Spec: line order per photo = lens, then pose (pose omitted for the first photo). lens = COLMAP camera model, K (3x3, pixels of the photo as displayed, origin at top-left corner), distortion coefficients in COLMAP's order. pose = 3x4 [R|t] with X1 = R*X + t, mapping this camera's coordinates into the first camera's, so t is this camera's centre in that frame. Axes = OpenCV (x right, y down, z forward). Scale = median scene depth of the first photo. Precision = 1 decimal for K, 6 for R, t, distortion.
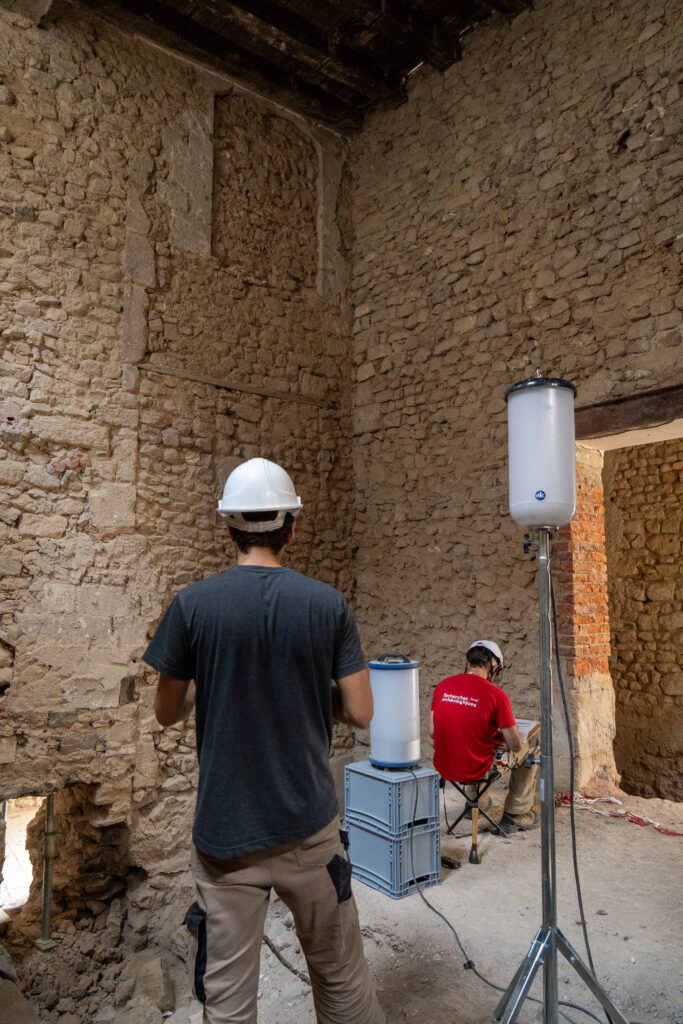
lens RADIAL K [[685.5, 0, 325.2], [0, 685.5, 504.6], [0, 0, 1]] dist [-0.008499, 0.003951]
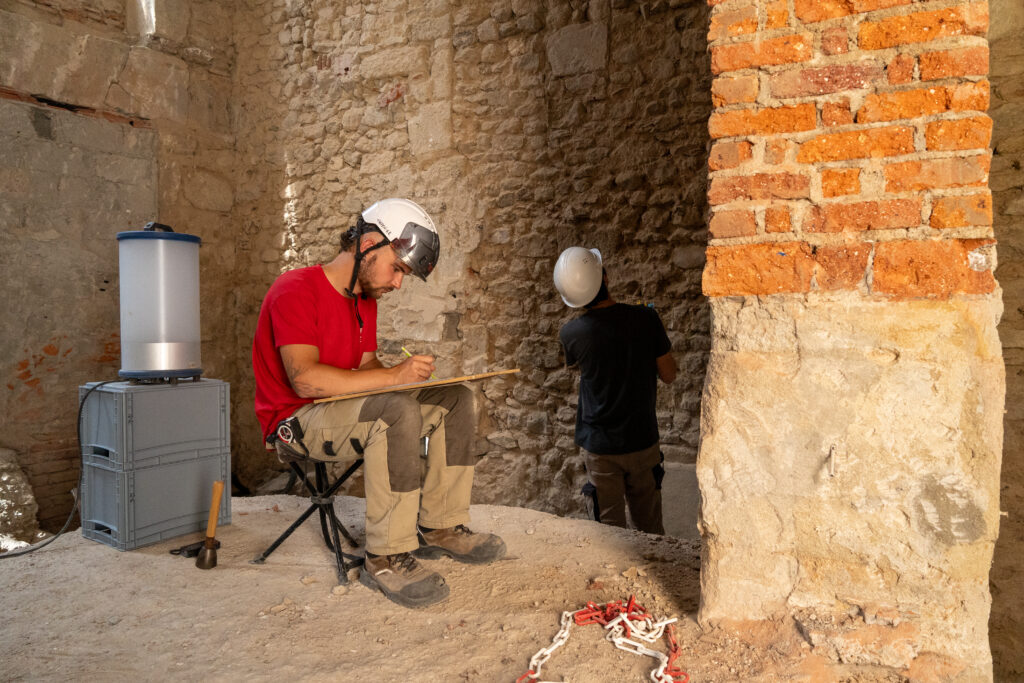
lens RADIAL K [[685.5, 0, 525.6], [0, 685.5, 327.7], [0, 0, 1]] dist [-0.008499, 0.003951]
pose [[0.363641, 0.018161, -0.931362, 0.572413], [0.115608, 0.991201, 0.064466, 0.211348], [0.924338, -0.131115, 0.358342, 0.715348]]
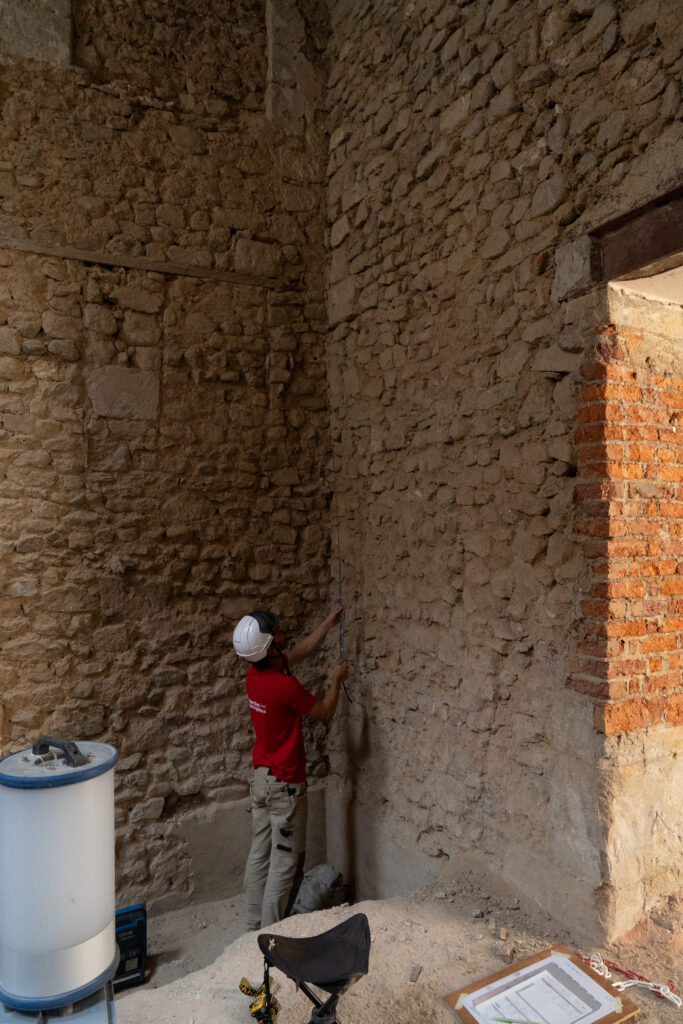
lens RADIAL K [[685.5, 0, 325.2], [0, 685.5, 504.6], [0, 0, 1]] dist [-0.008499, 0.003951]
pose [[0.971532, -0.014663, -0.236454, 0.249469], [0.036165, 0.995564, 0.086857, 0.017883], [0.234131, -0.092936, 0.967753, 0.406522]]
